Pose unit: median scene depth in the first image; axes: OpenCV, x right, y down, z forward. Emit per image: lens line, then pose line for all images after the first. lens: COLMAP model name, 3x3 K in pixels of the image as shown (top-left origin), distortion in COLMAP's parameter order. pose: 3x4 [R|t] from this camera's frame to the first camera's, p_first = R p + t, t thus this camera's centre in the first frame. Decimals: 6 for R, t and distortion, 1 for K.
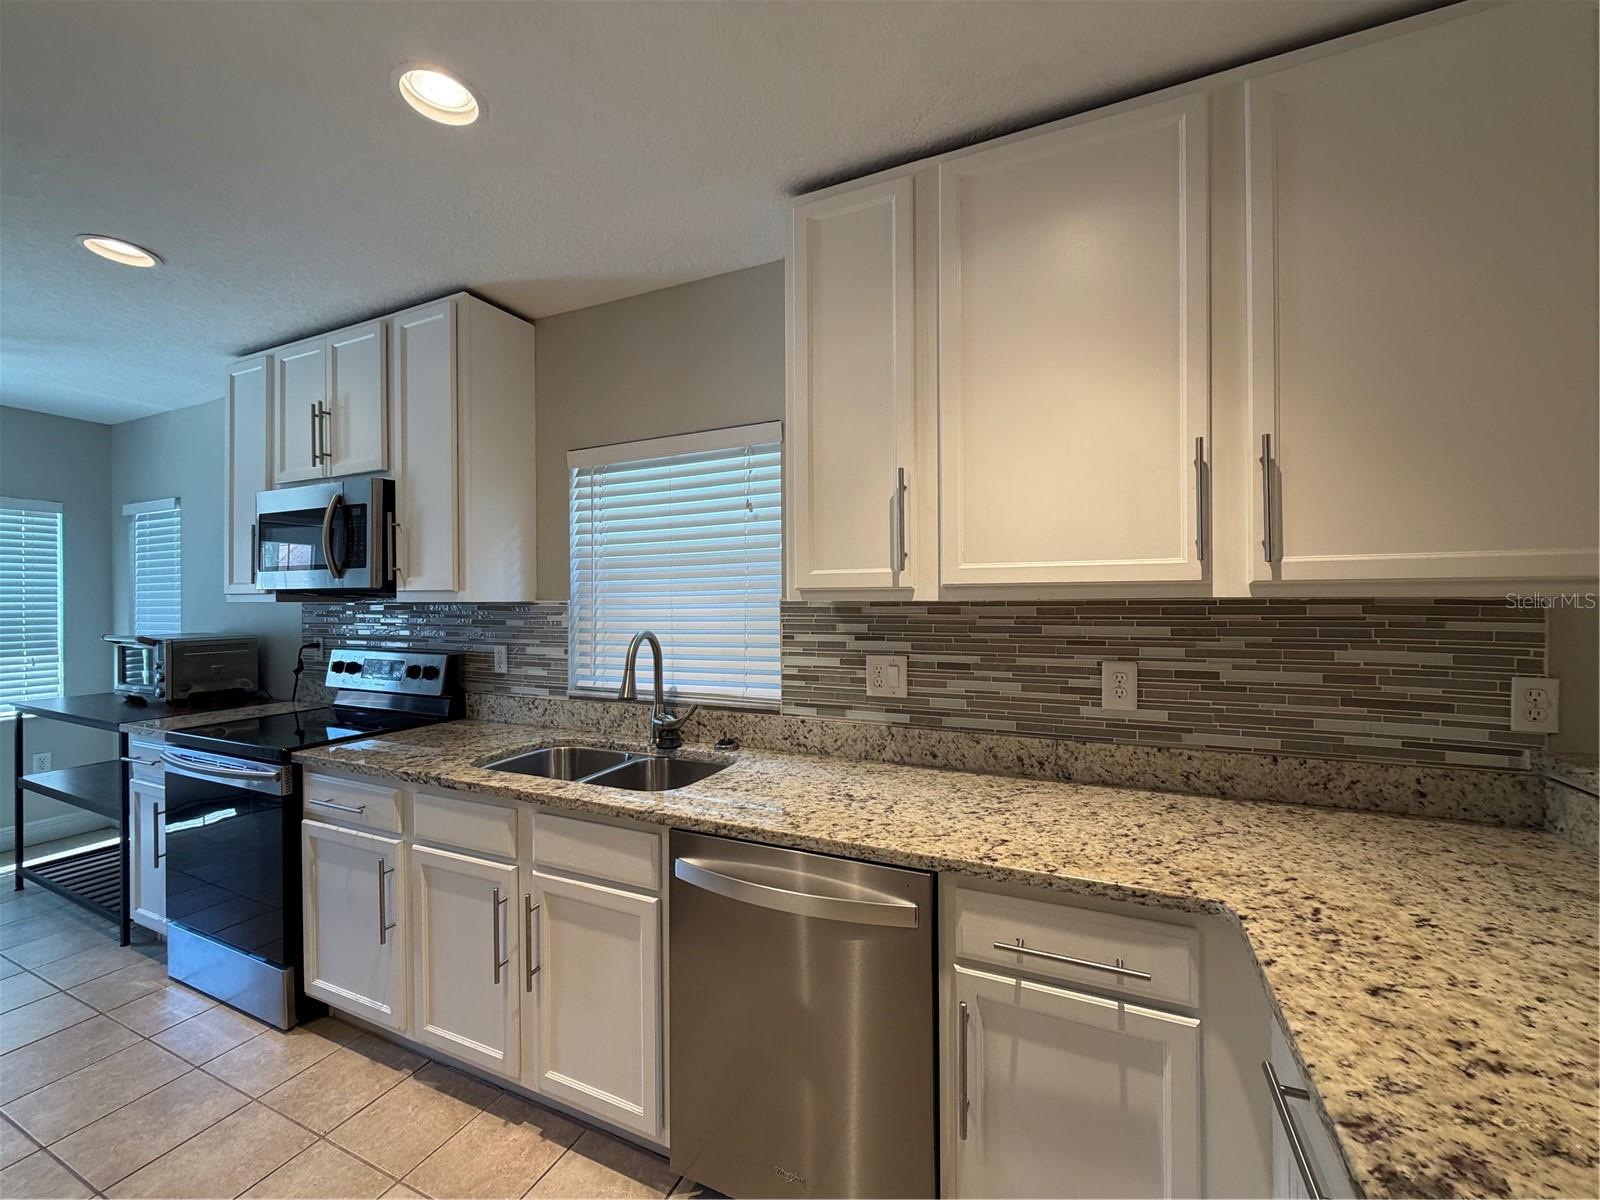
lens RADIAL K [[642.0, 0, 798.4], [0, 642.0, 597.8], [0, 0, 1]] dist [-0.001512, -0.000304]
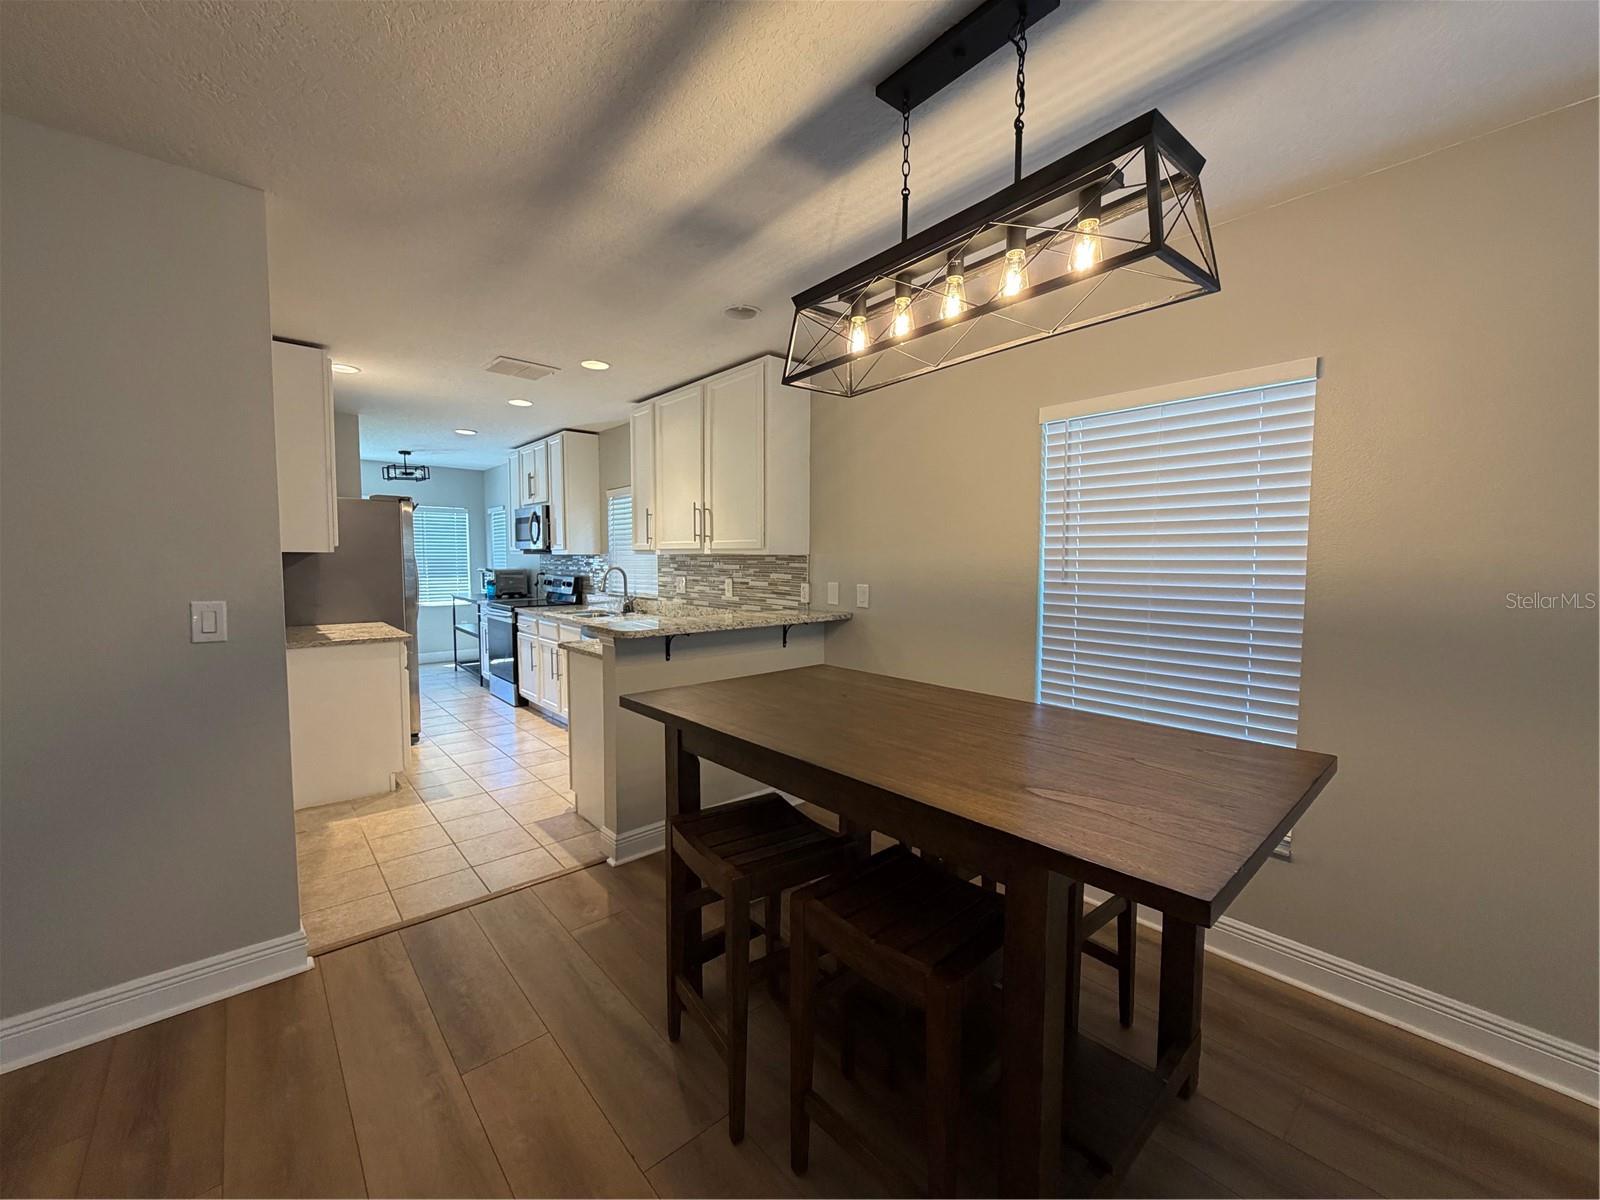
lens RADIAL K [[642.0, 0, 803.6], [0, 642.0, 600.6], [0, 0, 1]] dist [-0.001512, -0.000304]
pose [[0.912052, 0.034128, -0.408651, 1.502365], [-0.004085, 0.997238, 0.074166, -0.004631], [0.410054, -0.065974, 0.909672, -1.023610]]
